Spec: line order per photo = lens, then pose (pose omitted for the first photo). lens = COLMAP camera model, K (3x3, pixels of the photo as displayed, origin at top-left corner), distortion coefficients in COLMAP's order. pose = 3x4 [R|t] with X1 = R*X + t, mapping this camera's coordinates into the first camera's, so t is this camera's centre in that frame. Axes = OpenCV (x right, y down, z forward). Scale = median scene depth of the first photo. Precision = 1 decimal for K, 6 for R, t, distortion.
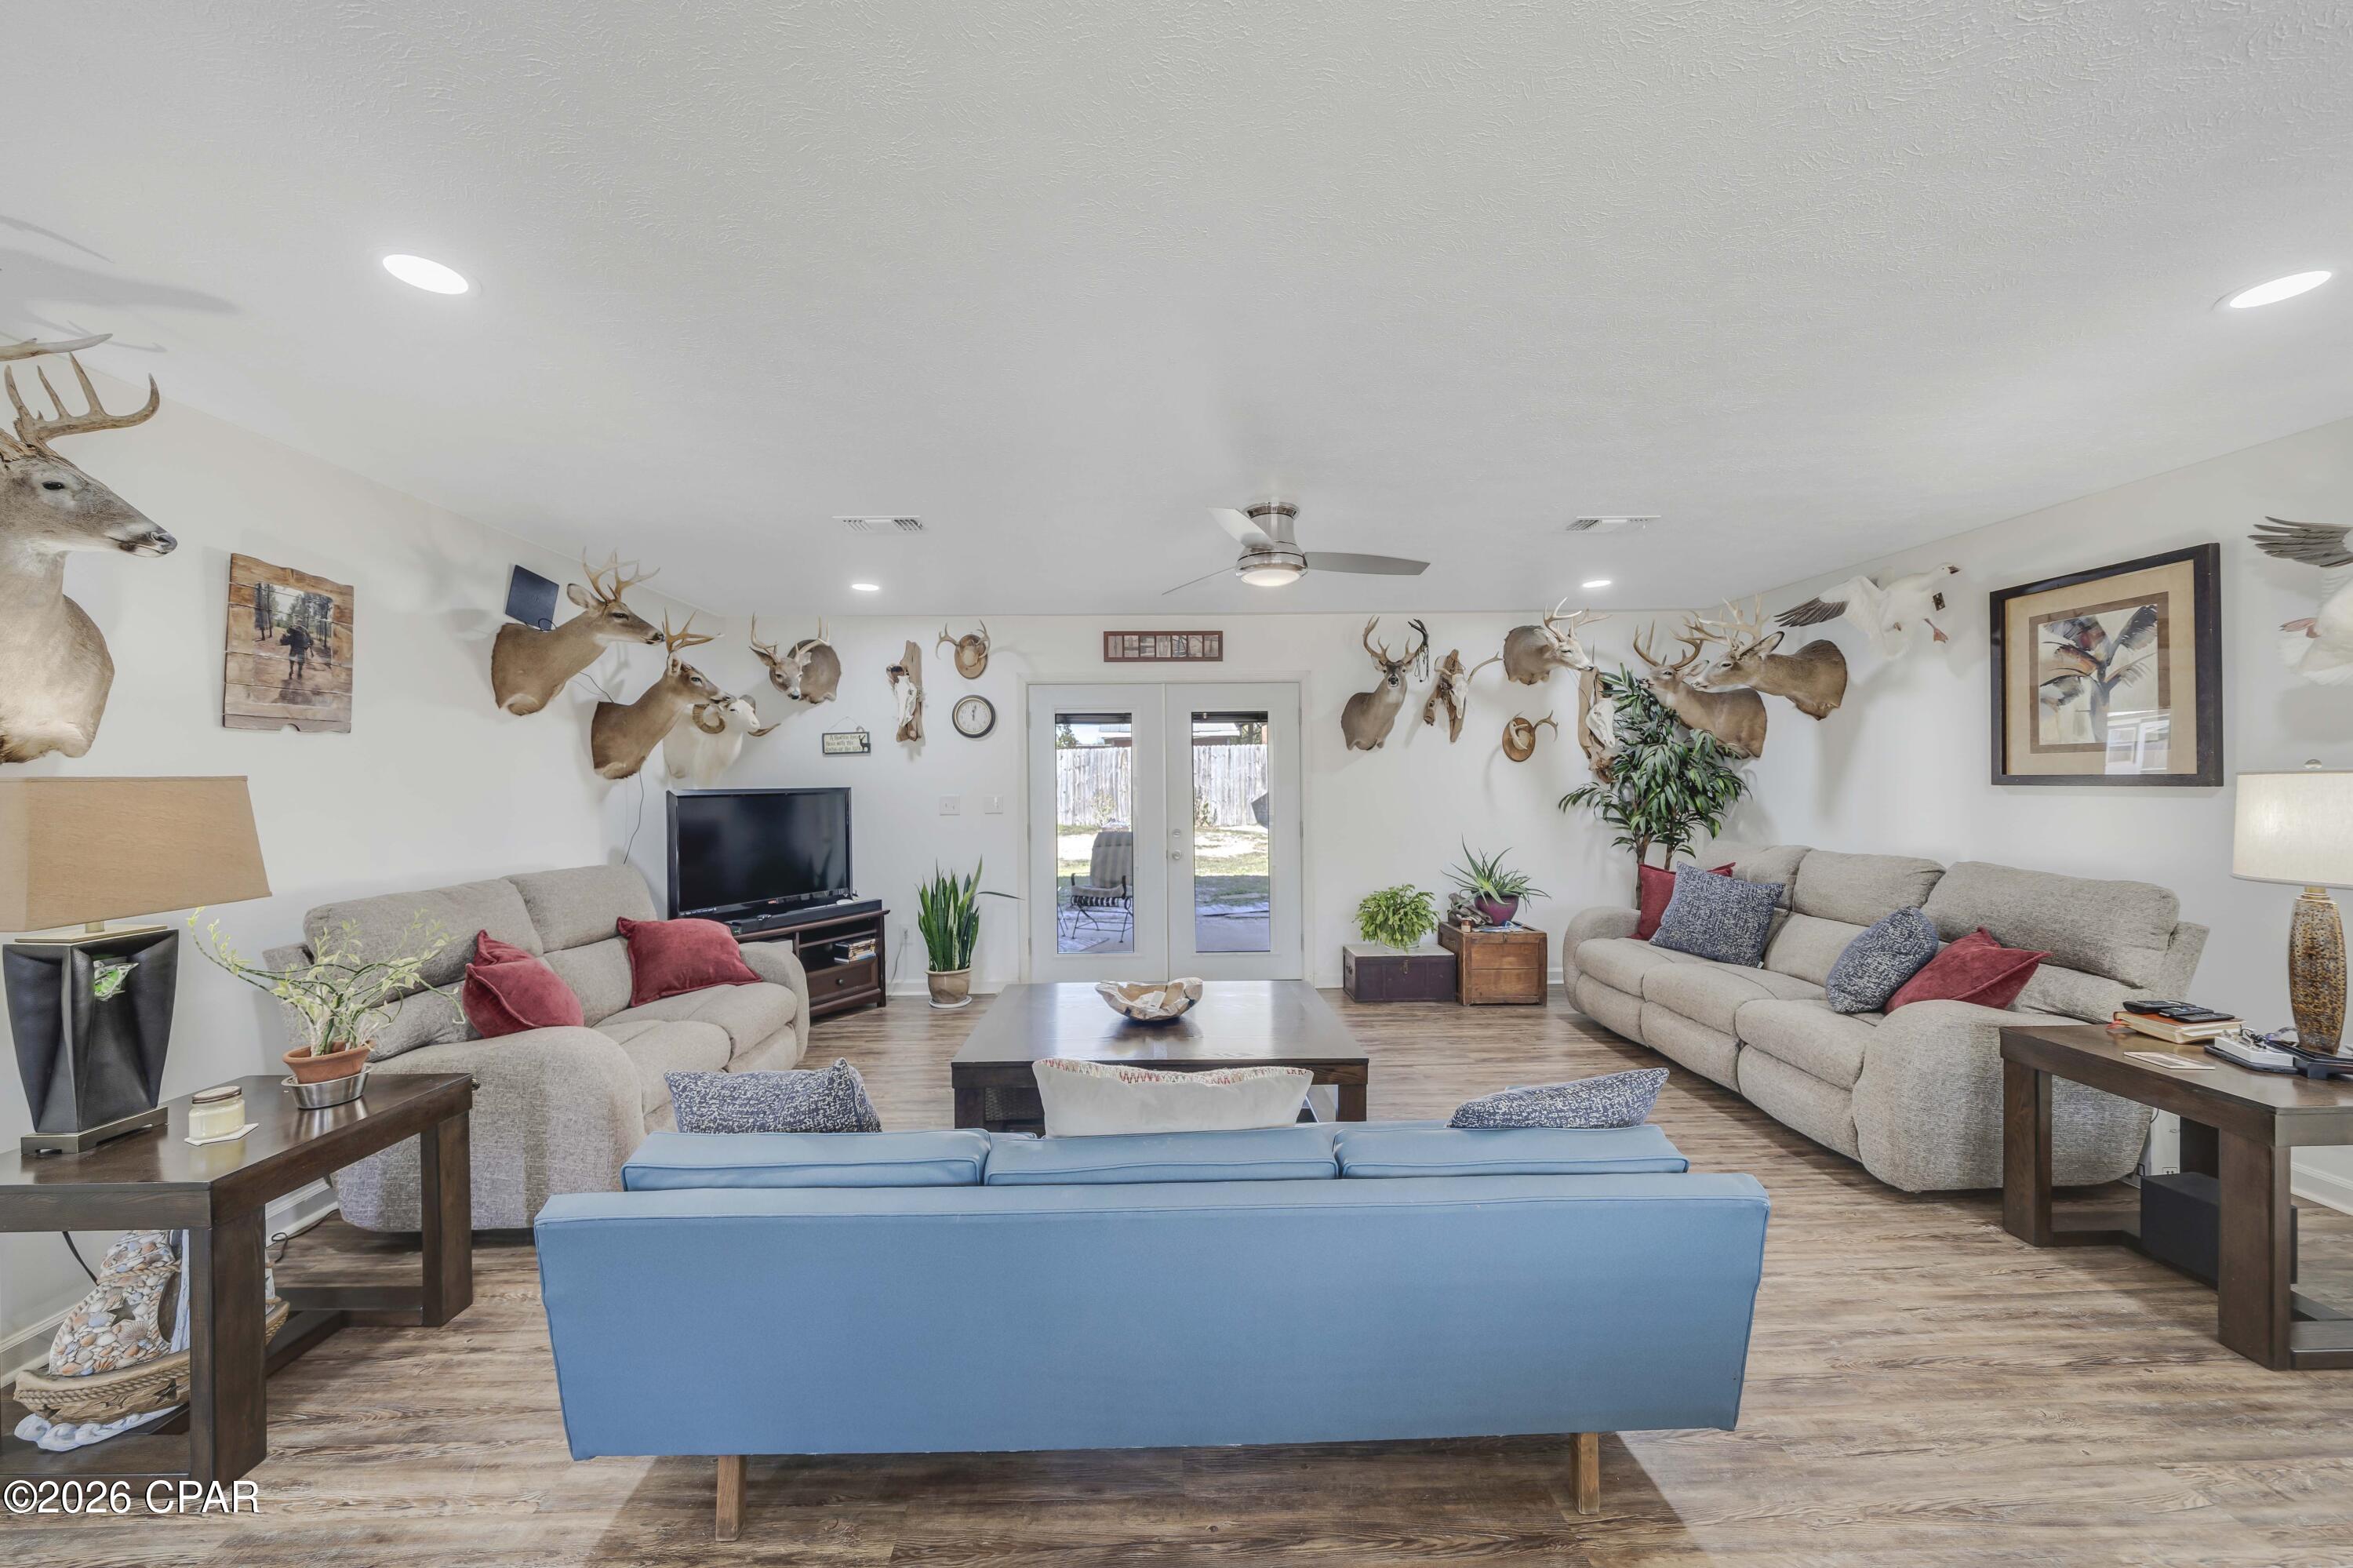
lens RADIAL K [[811.2, 0, 1156.0], [0, 811.2, 787.6], [0, 0, 1]] dist [-0.004233, -0.000153]
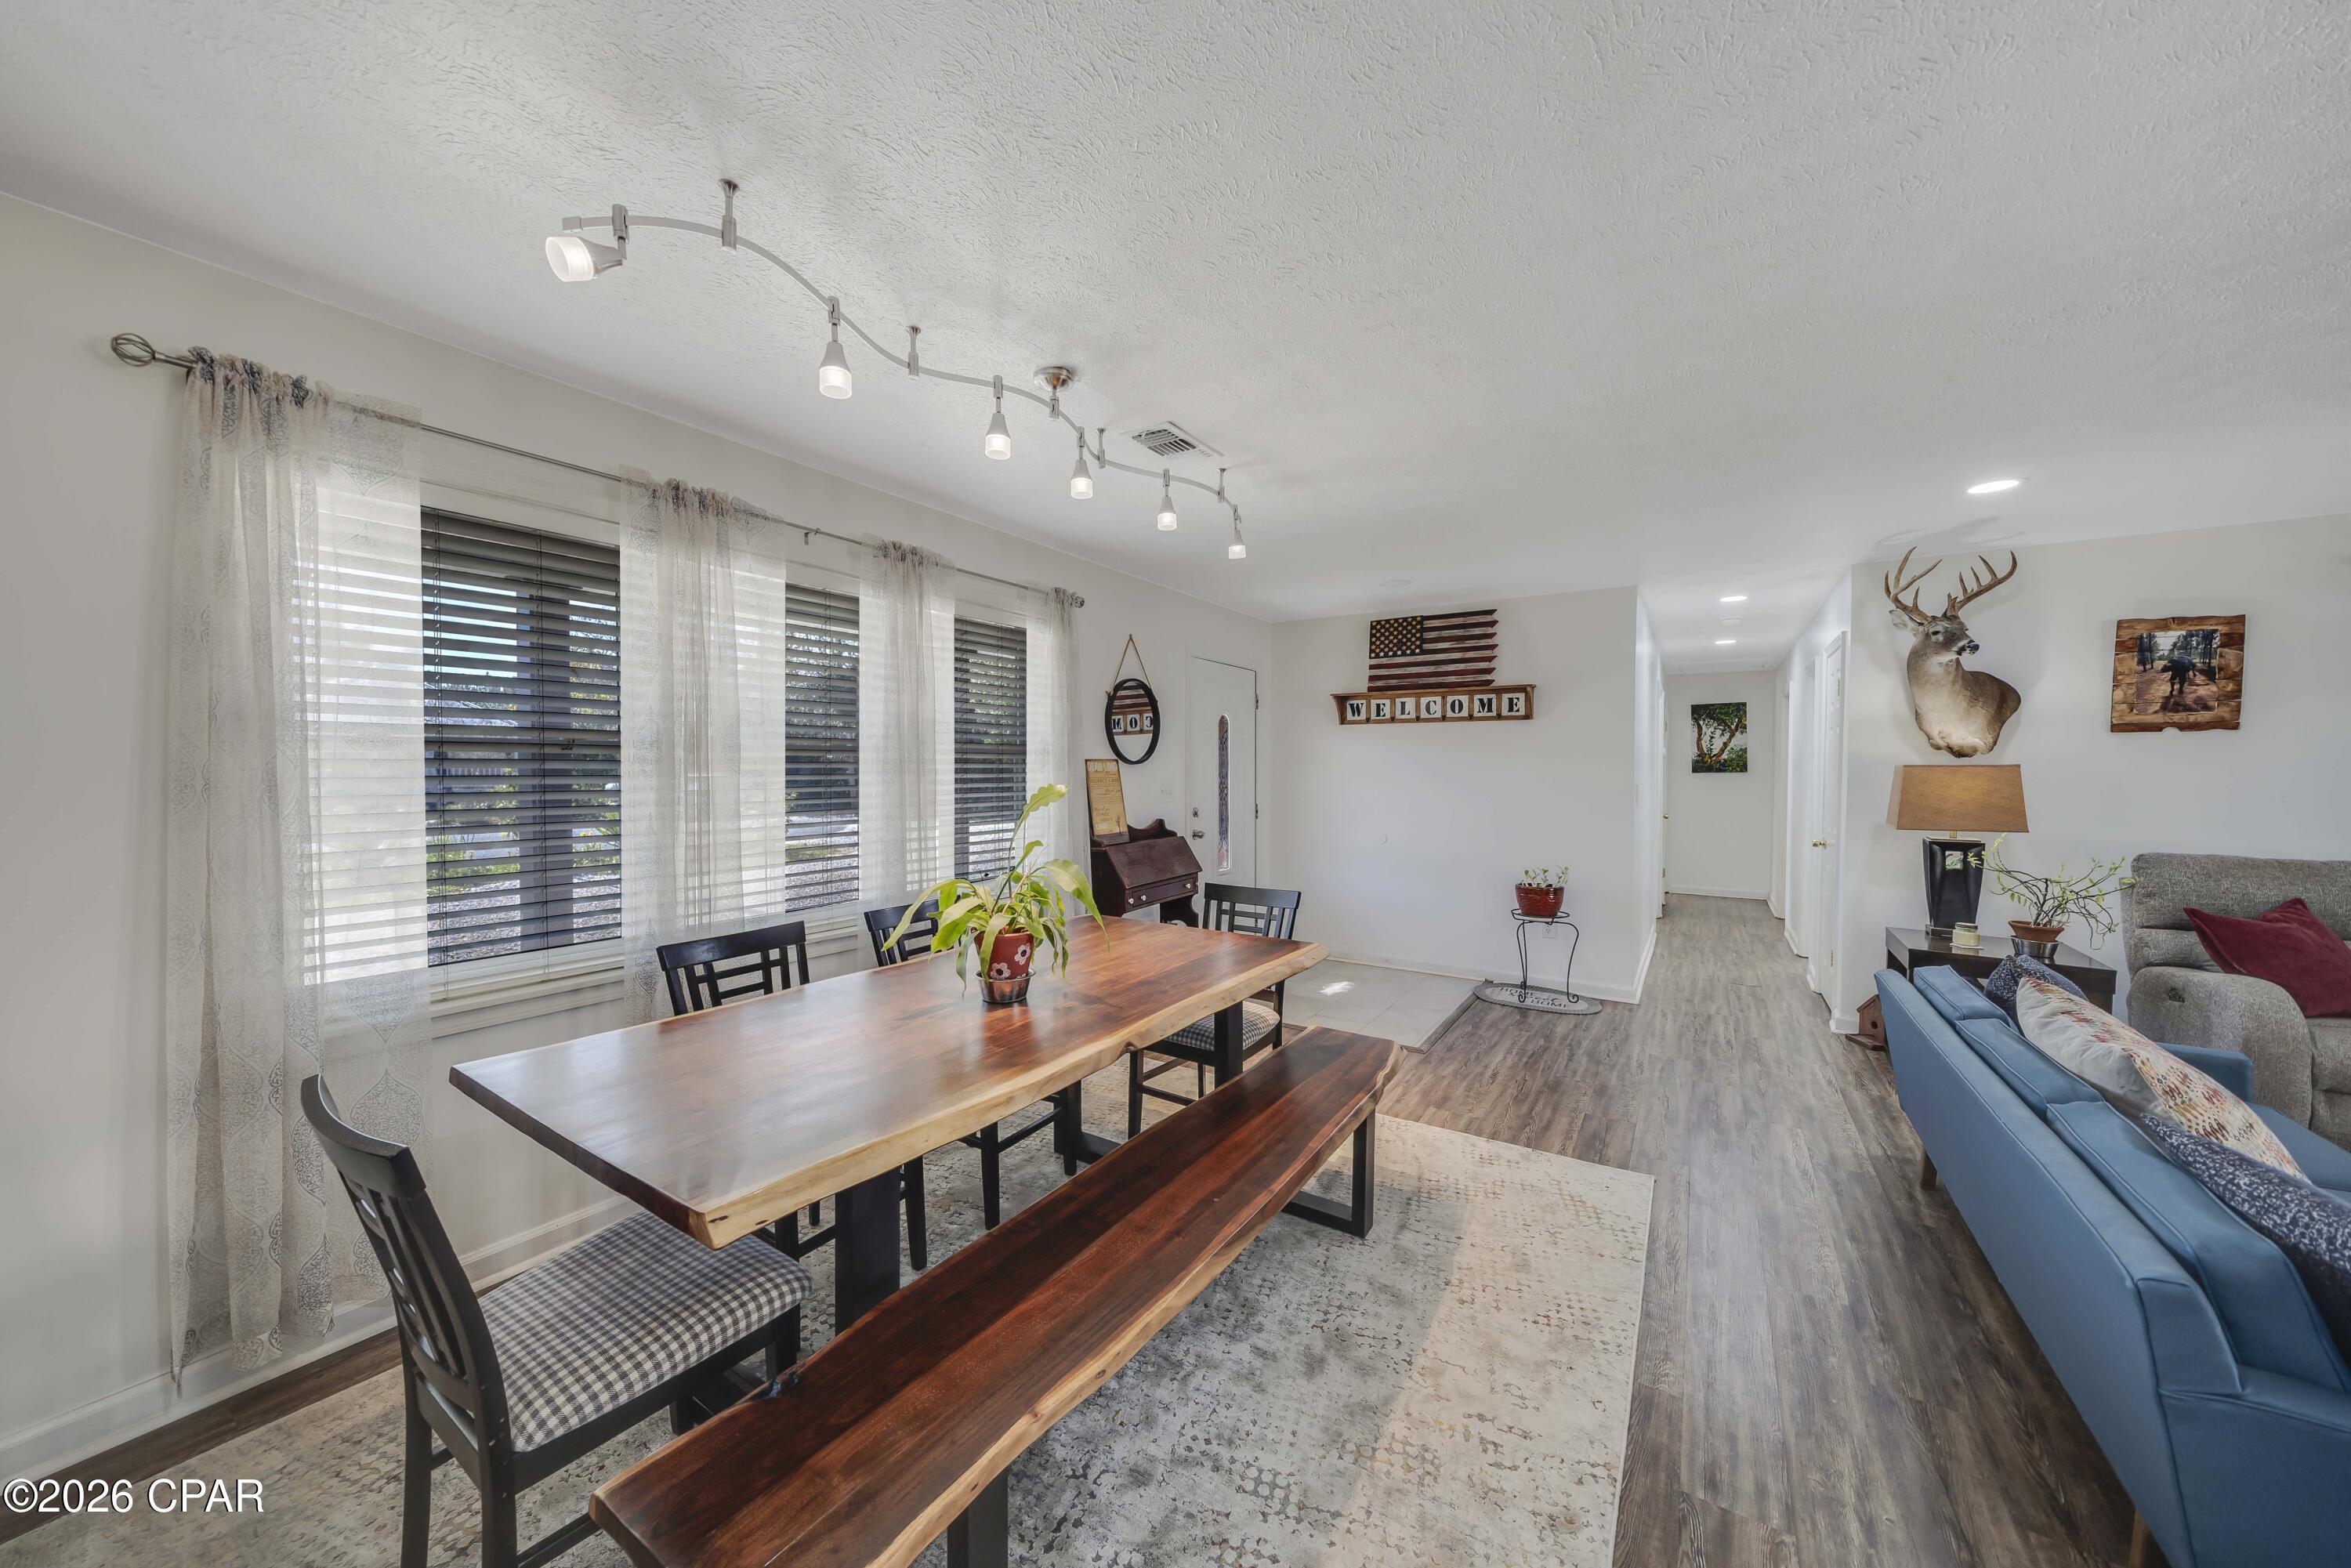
lens RADIAL K [[813.3, 0, 1160.2], [0, 813.3, 785.6], [0, 0, 1]] dist [-0.004348, -0.000112]
pose [[-0.569466, 0.027494, -0.821555, 0.651424], [-0.007225, 0.999234, 0.038449, -0.010095], [0.821983, 0.027831, -0.568832, 0.204183]]
